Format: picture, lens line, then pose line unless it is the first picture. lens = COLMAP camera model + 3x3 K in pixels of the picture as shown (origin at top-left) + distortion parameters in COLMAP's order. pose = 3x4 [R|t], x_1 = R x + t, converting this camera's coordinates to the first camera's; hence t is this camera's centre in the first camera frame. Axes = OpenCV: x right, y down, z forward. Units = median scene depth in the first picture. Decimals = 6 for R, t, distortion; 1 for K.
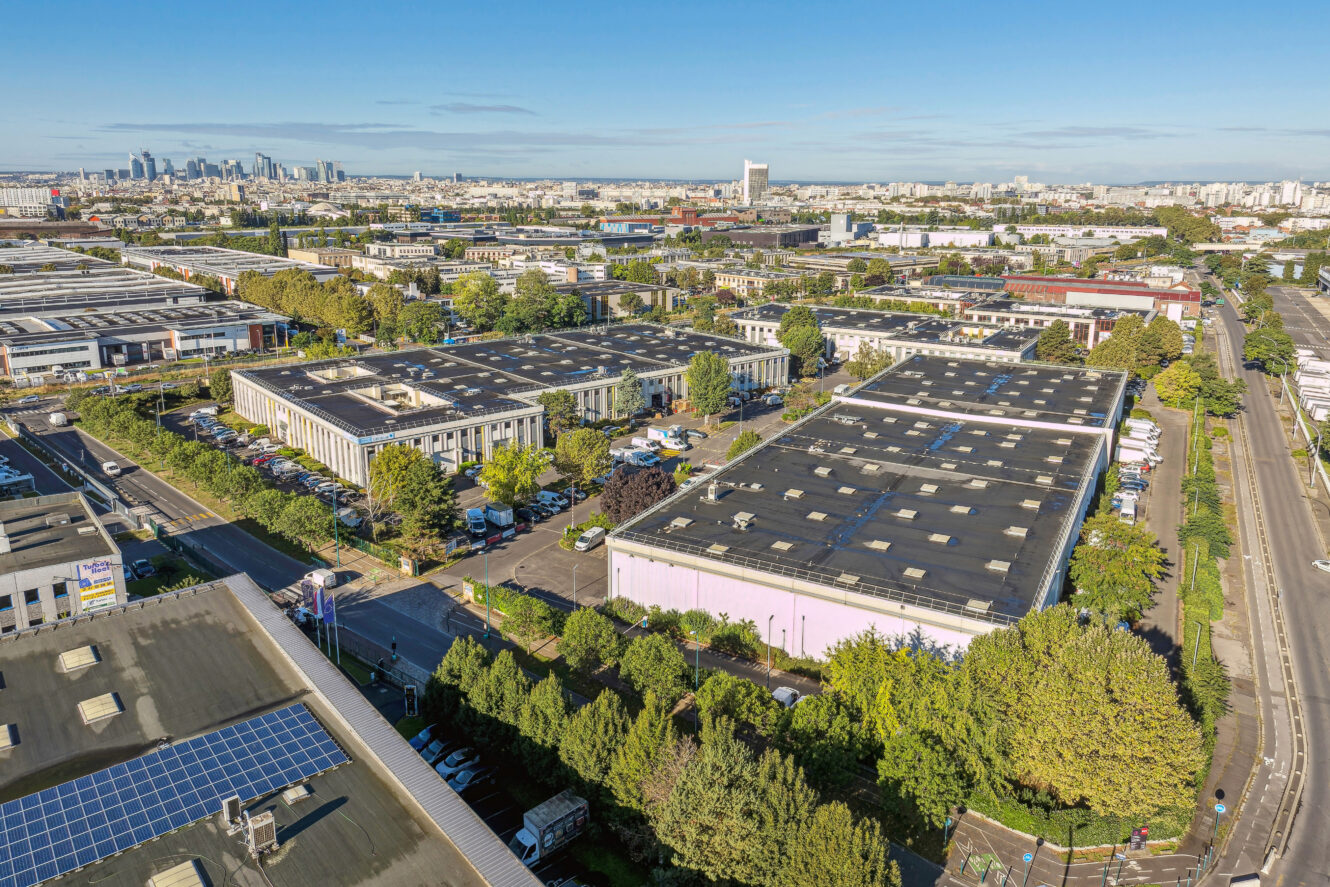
lens RADIAL K [[912.6, 0, 665.1], [0, 912.6, 379.2], [0, 0, 1]] dist [0.006449, -0.002219]
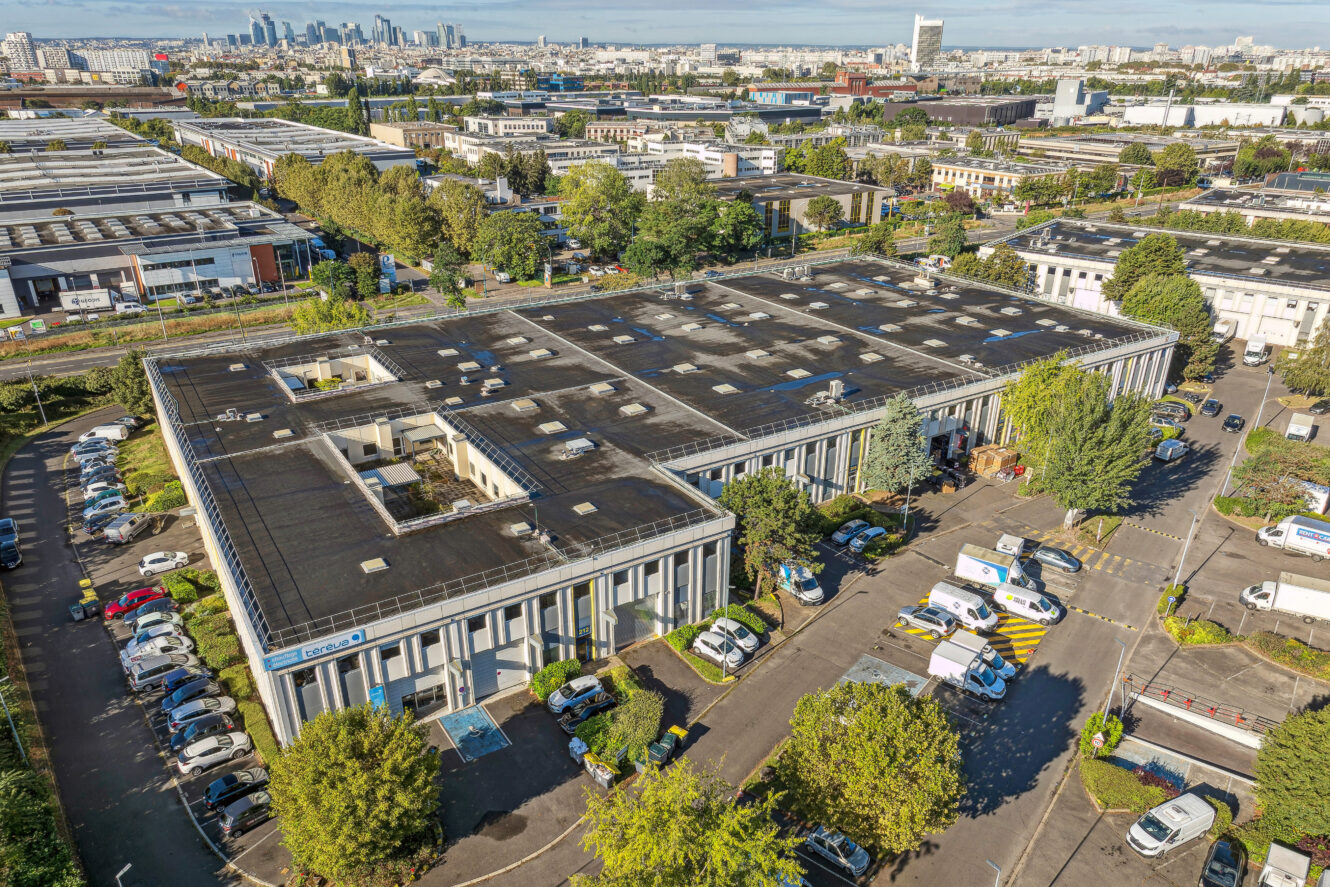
lens RADIAL K [[919.6, 0, 662.5], [0, 919.6, 488.9], [0, 0, 1]] dist [0.002667, -0.000254]
pose [[0.989965, 0.058638, -0.128569, -0.037895], [-0.027238, 0.971961, 0.233560, -0.027815], [0.138659, -0.227715, 0.963805, 0.197690]]
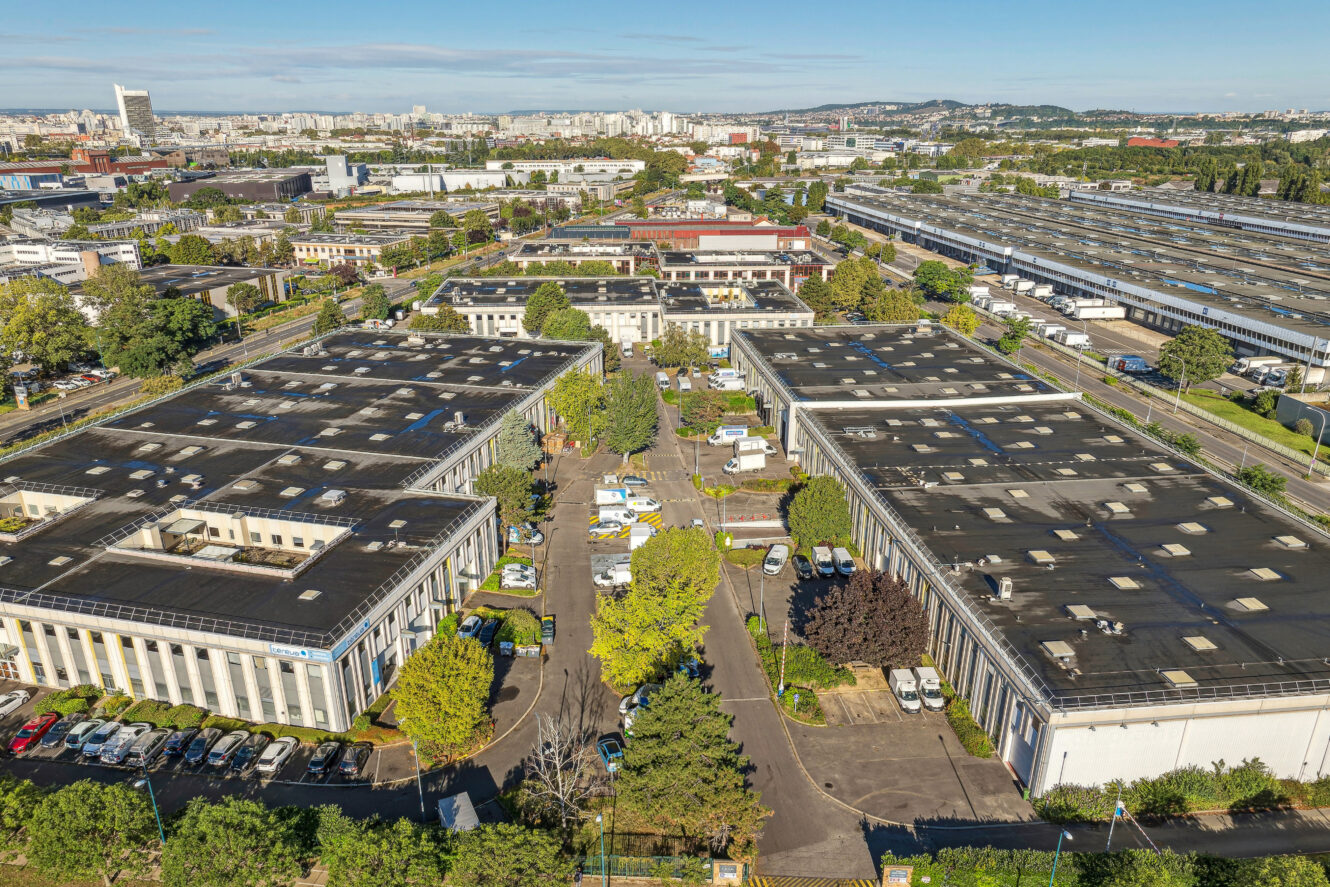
lens RADIAL K [[912.0, 0, 664.4], [0, 912.0, 477.1], [0, 0, 1]] dist [0.001961, -0.000986]
pose [[0.810579, -0.219383, 0.542985, -0.130620], [0.125288, 0.970678, 0.205151, -0.035044], [-0.572070, -0.098261, 0.814298, 0.135723]]
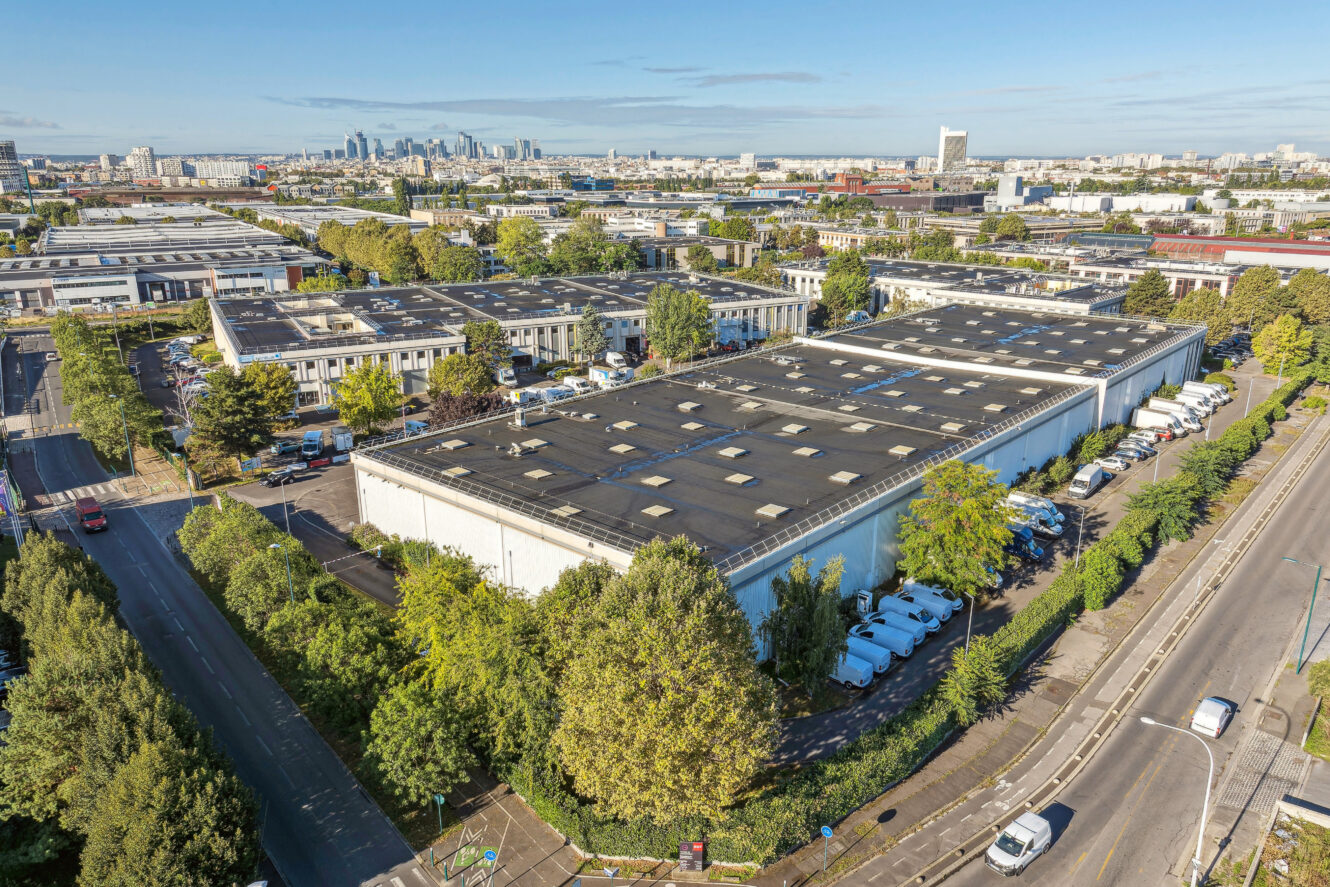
lens RADIAL K [[931.2, 0, 665.0], [0, 931.2, 443.5], [0, 0, 1]] dist [0.003702, 0.000424]
pose [[0.978313, 0.051730, -0.200568, 0.085984], [-0.034876, 0.995626, 0.086671, 0.016247], [0.204174, -0.077797, 0.975838, 0.041856]]
